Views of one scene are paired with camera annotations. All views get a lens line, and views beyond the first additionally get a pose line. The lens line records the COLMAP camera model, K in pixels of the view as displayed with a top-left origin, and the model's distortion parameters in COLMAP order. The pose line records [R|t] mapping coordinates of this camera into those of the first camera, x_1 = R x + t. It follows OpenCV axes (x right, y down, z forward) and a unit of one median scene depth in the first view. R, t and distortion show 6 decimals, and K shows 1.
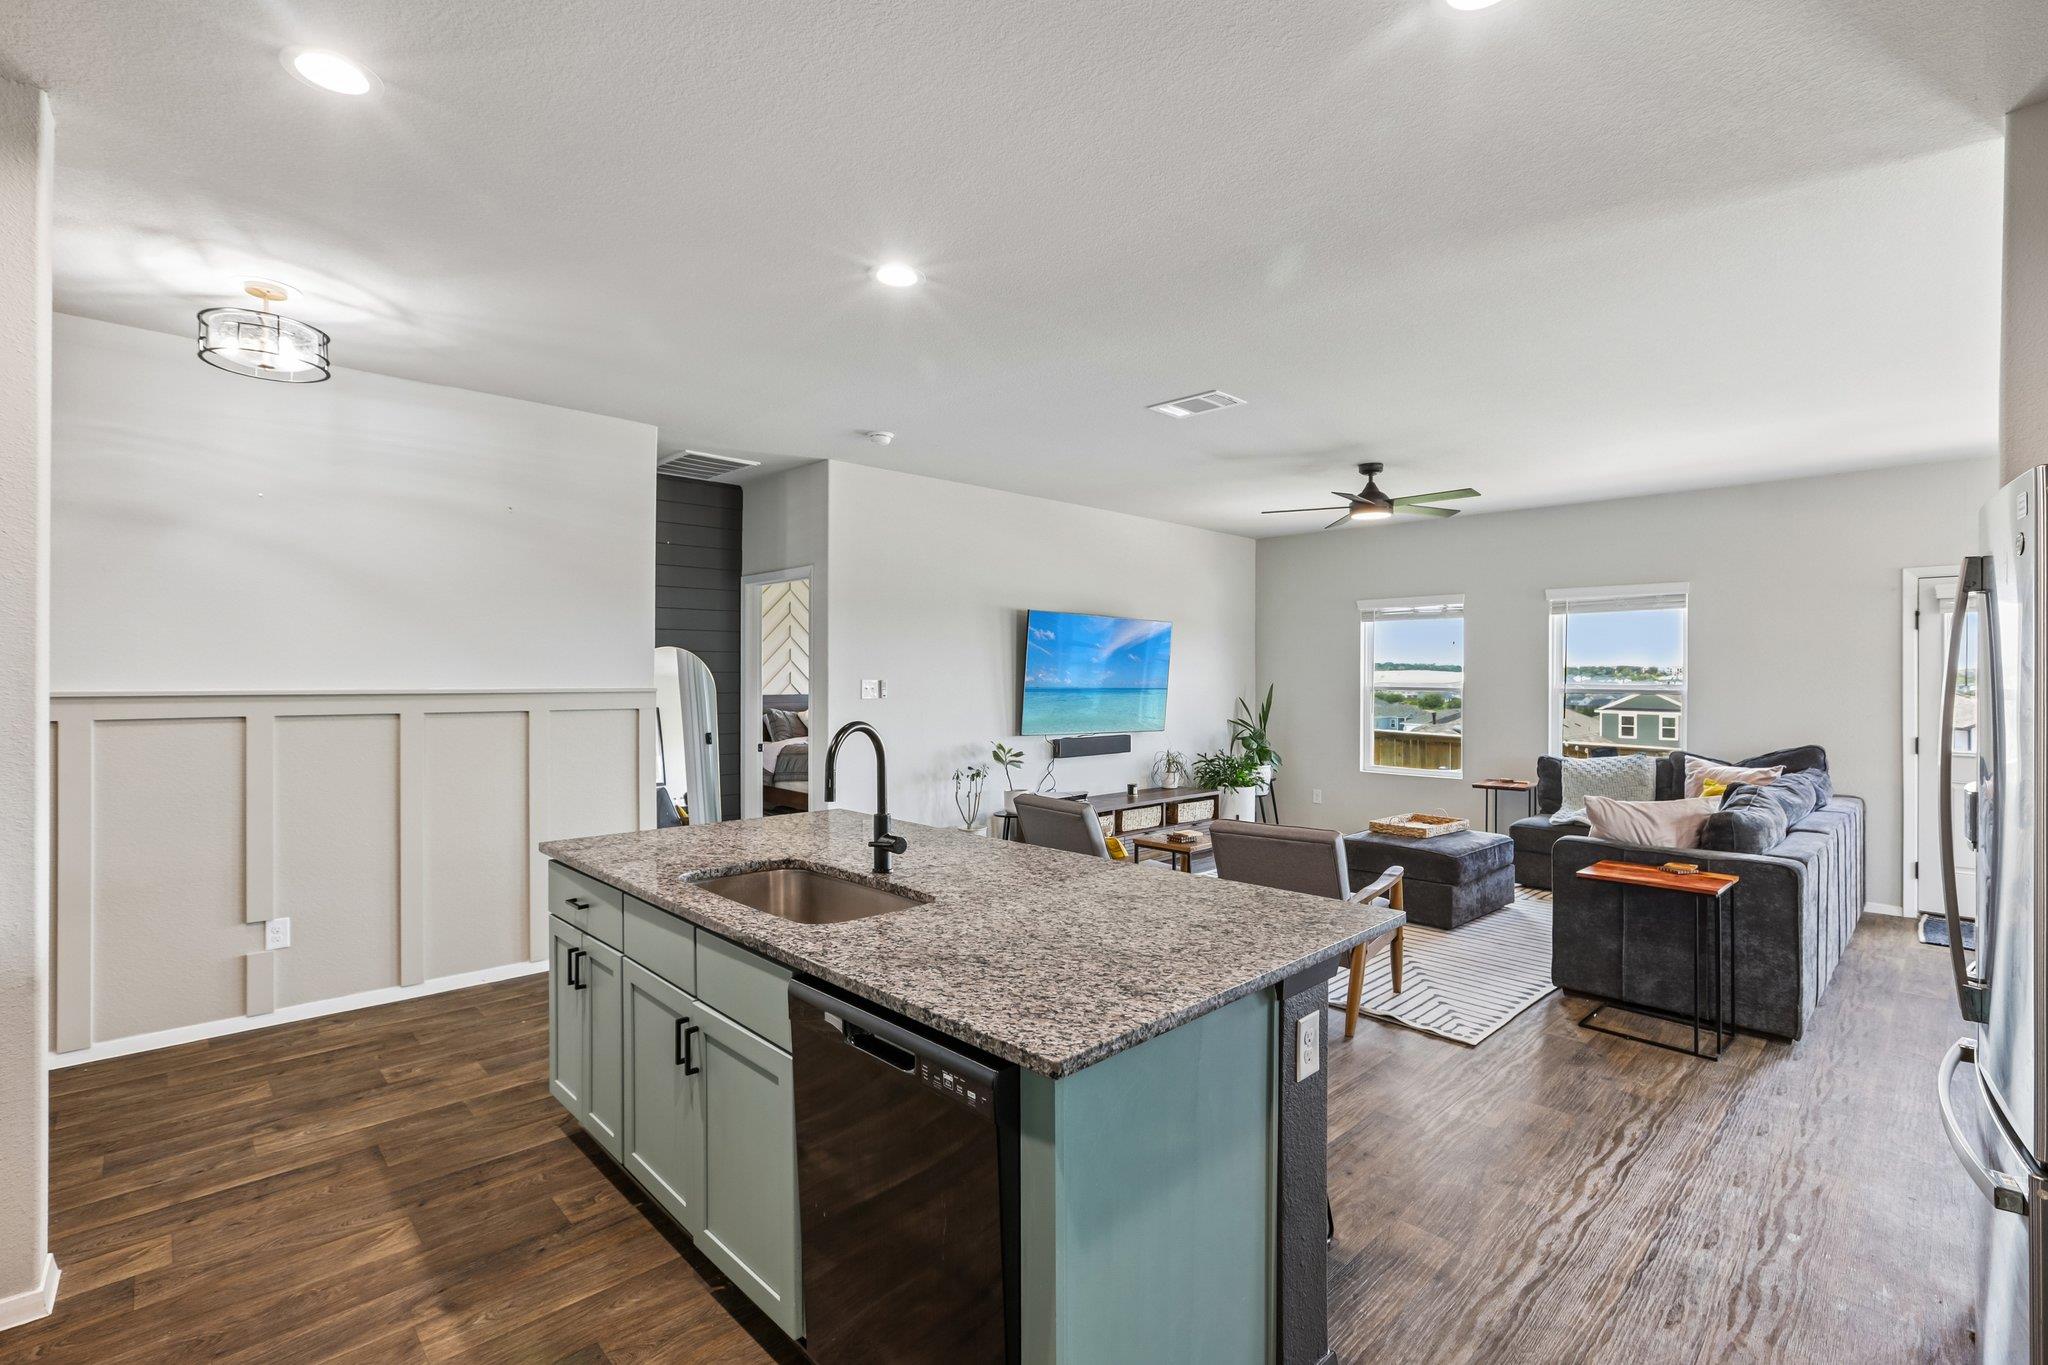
lens RADIAL K [[926.4, 0, 1021.1], [0, 926.4, 669.0], [0, 0, 1]] dist [-0.033973, 0.013236]
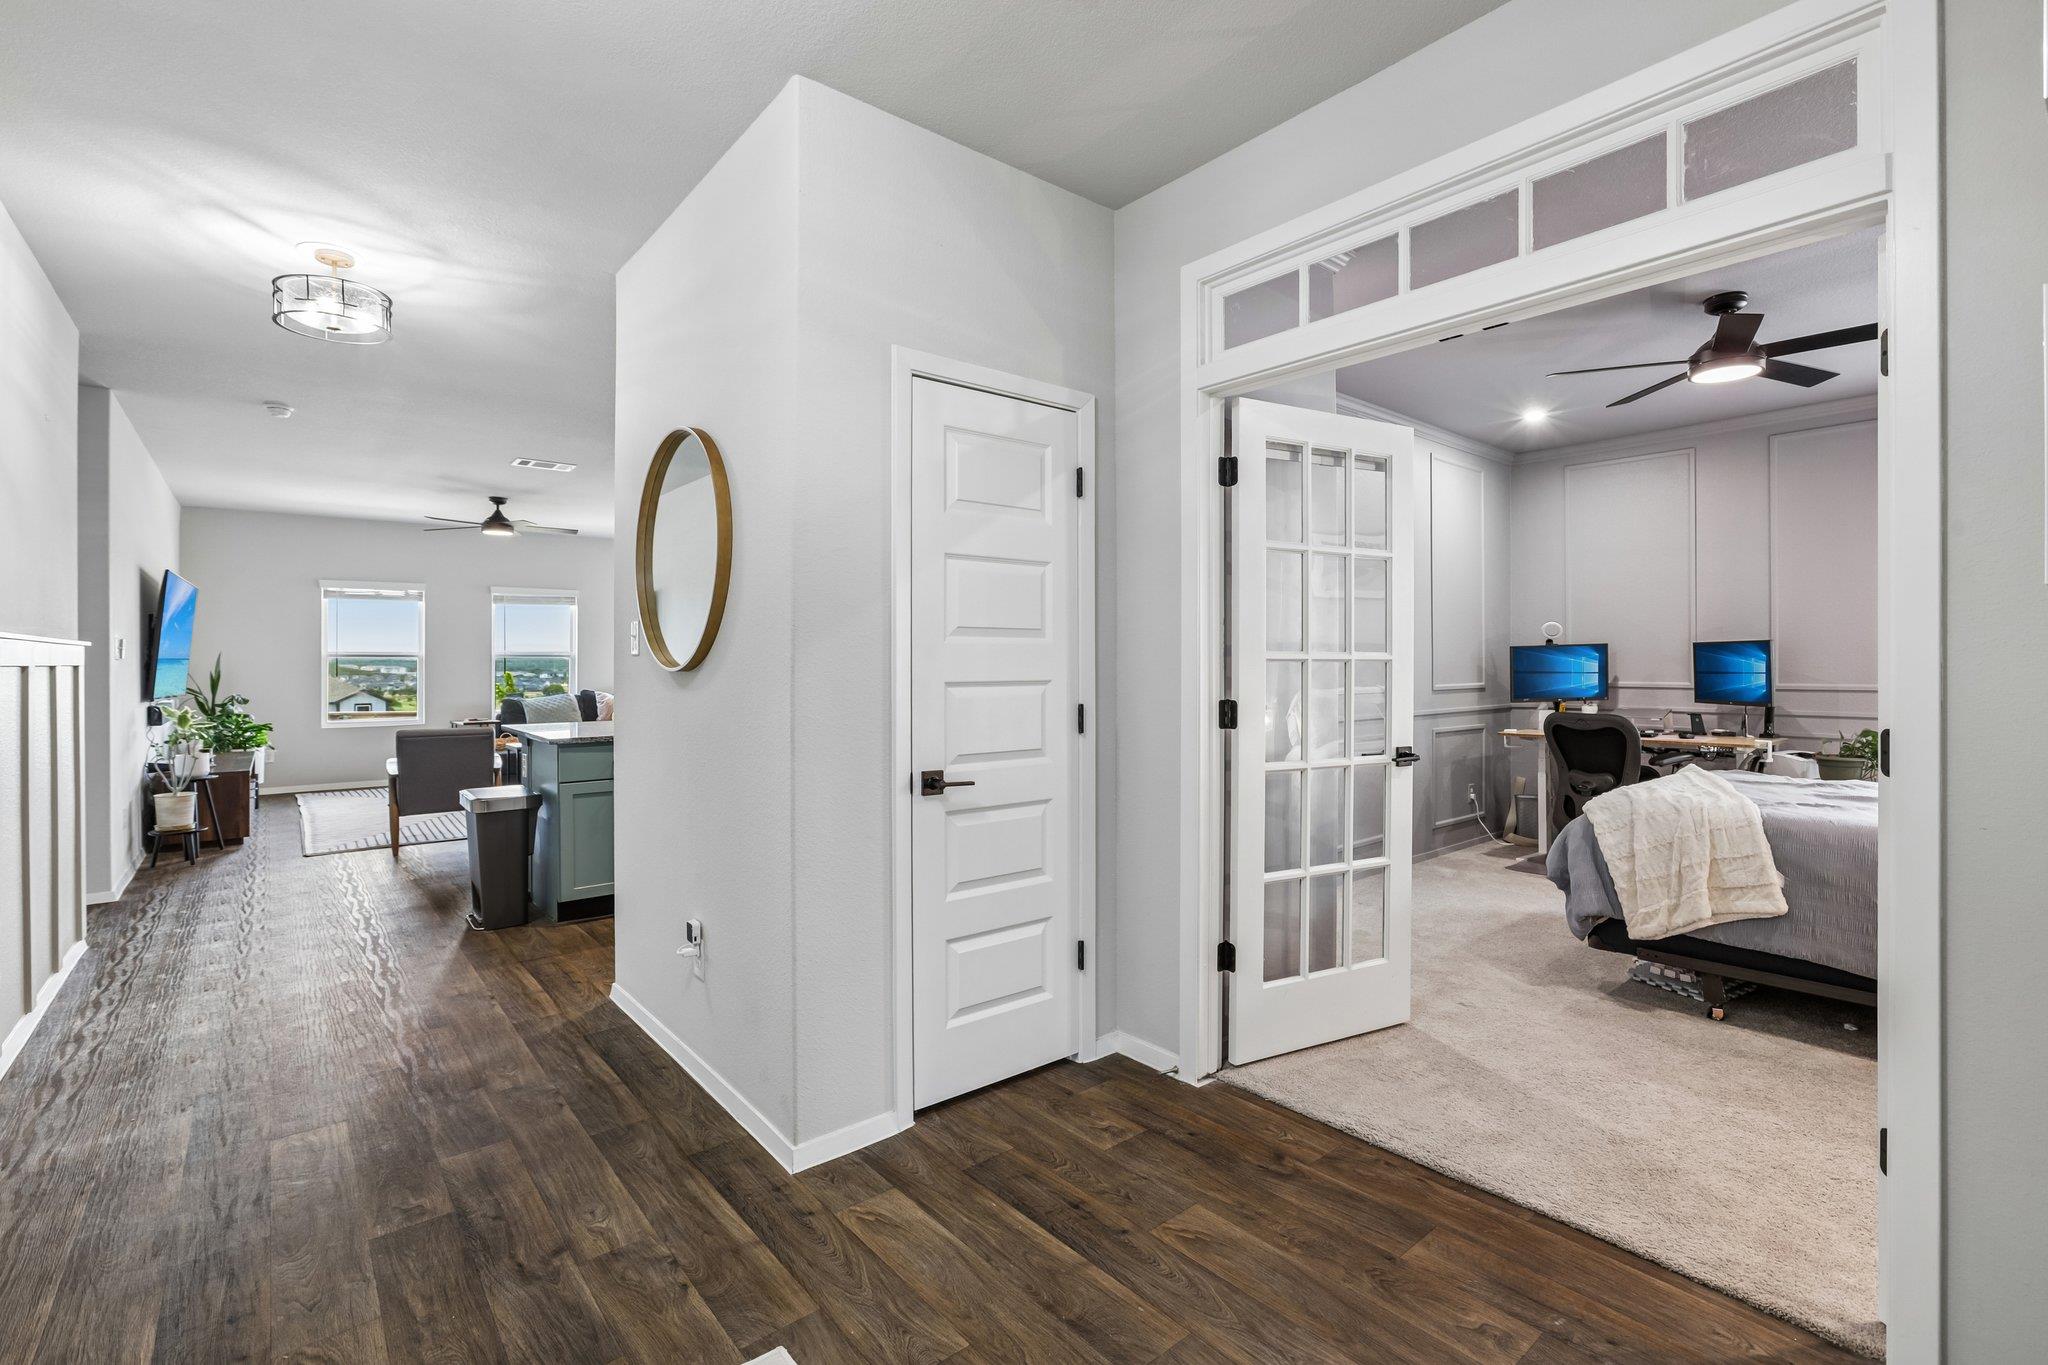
lens RADIAL K [[926.4, 0, 1010.6], [0, 926.4, 650.0], [0, 0, 1]] dist [-0.033973, 0.013236]
pose [[0.089375, 0.008238, 0.995964, -1.101036], [-0.005936, 0.999952, -0.007738, 0.028192], [-0.995980, -0.005221, 0.089420, 0.068320]]
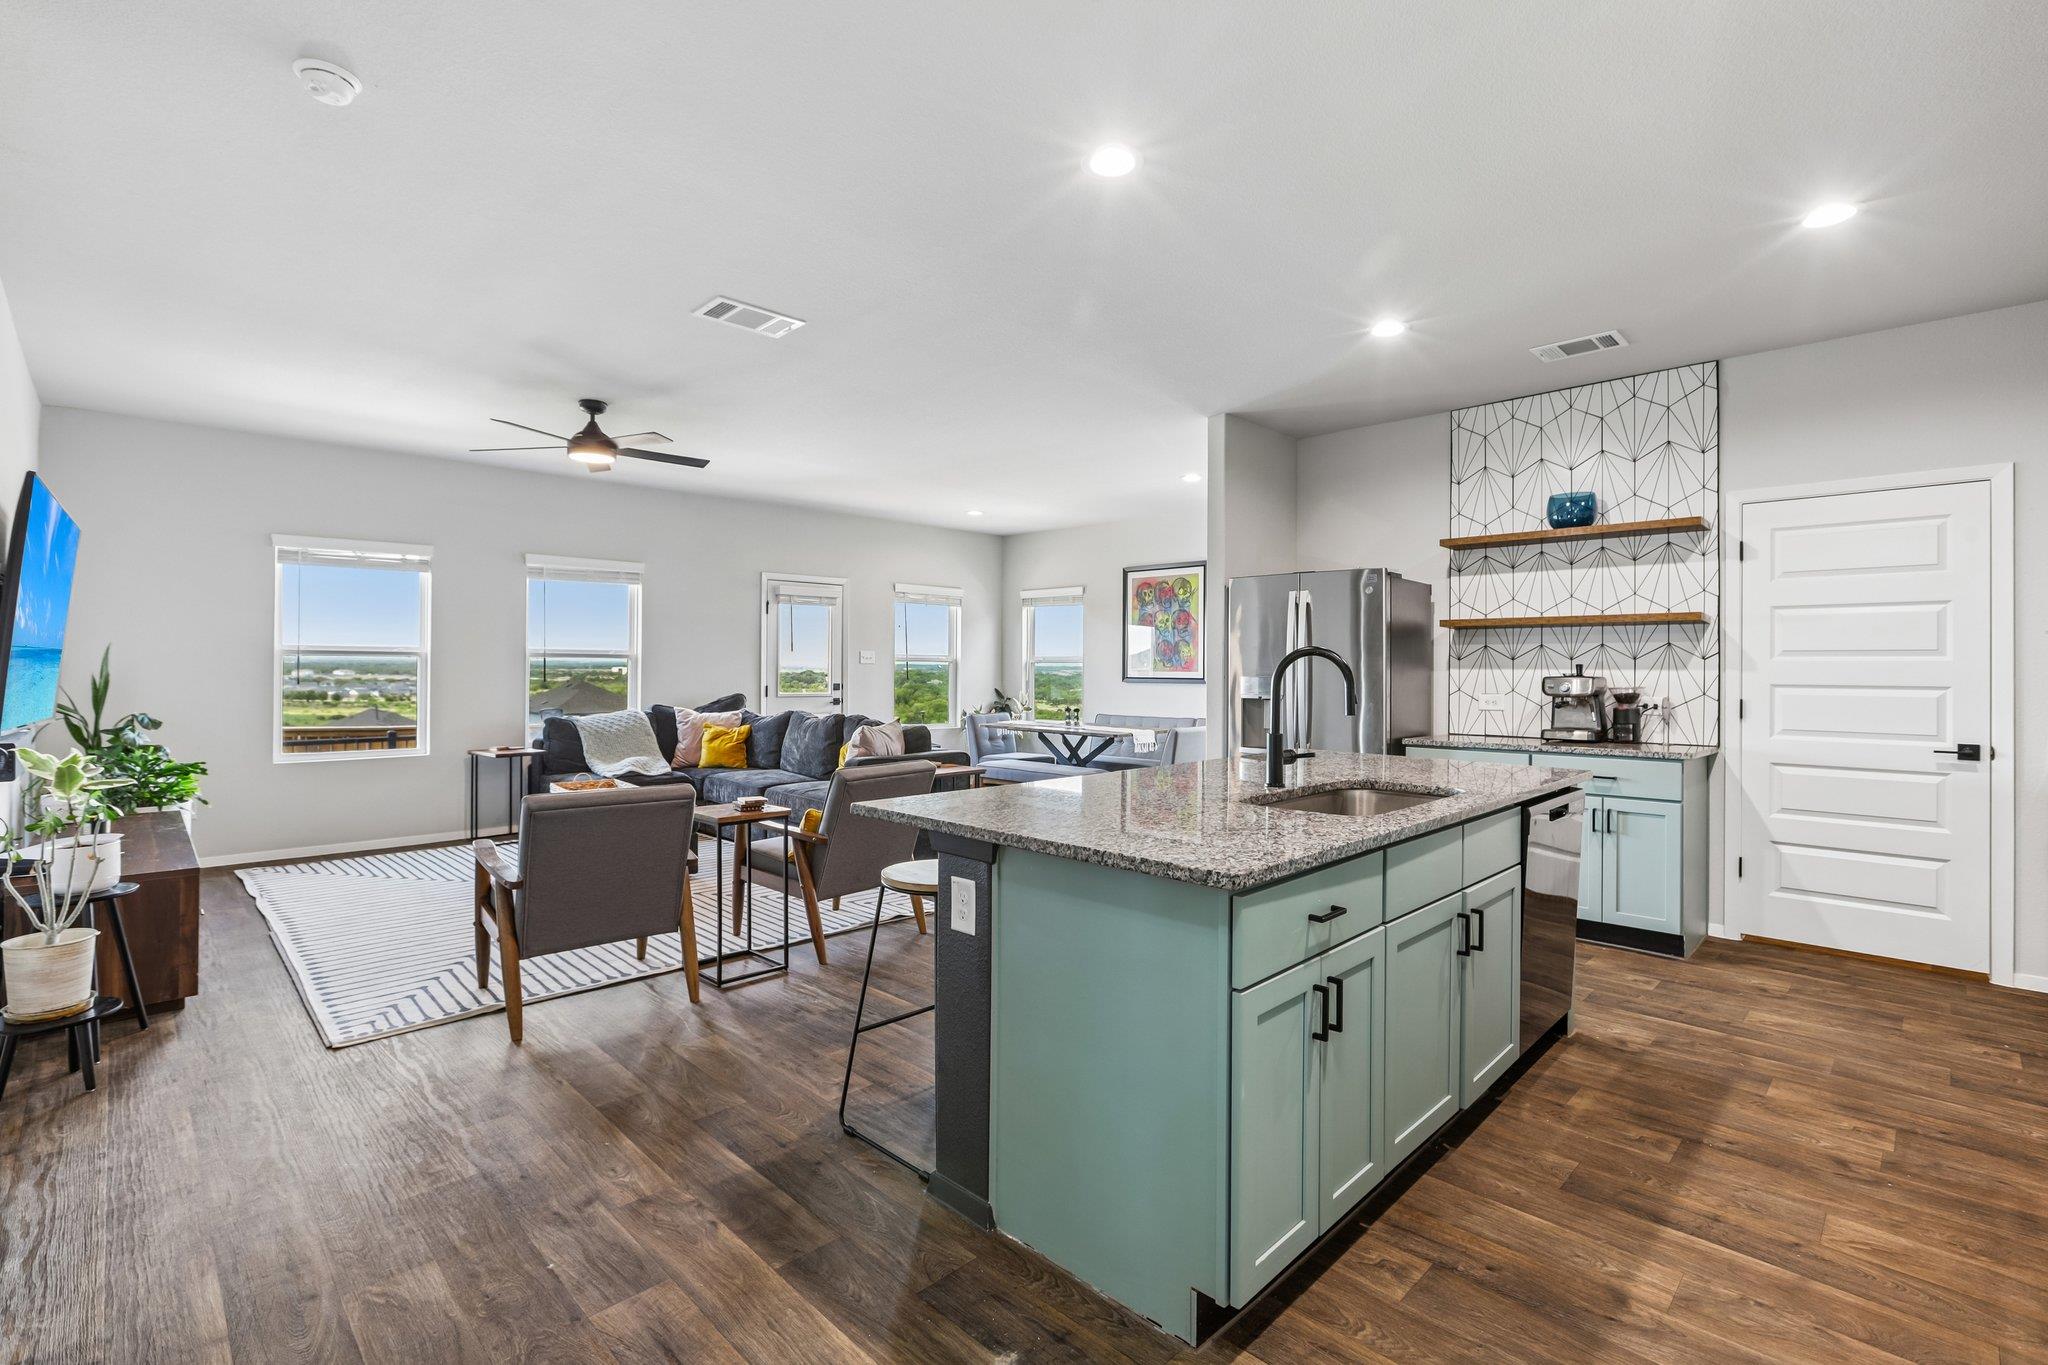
lens RADIAL K [[926.4, 0, 1027.0], [0, 926.4, 662.9], [0, 0, 1]] dist [-0.033973, 0.013236]
pose [[-0.013609, 0.002398, 0.999905, -0.603578], [-0.012437, 0.999919, -0.002567, 0.039163], [-0.999830, -0.012471, -0.013578, 0.641366]]
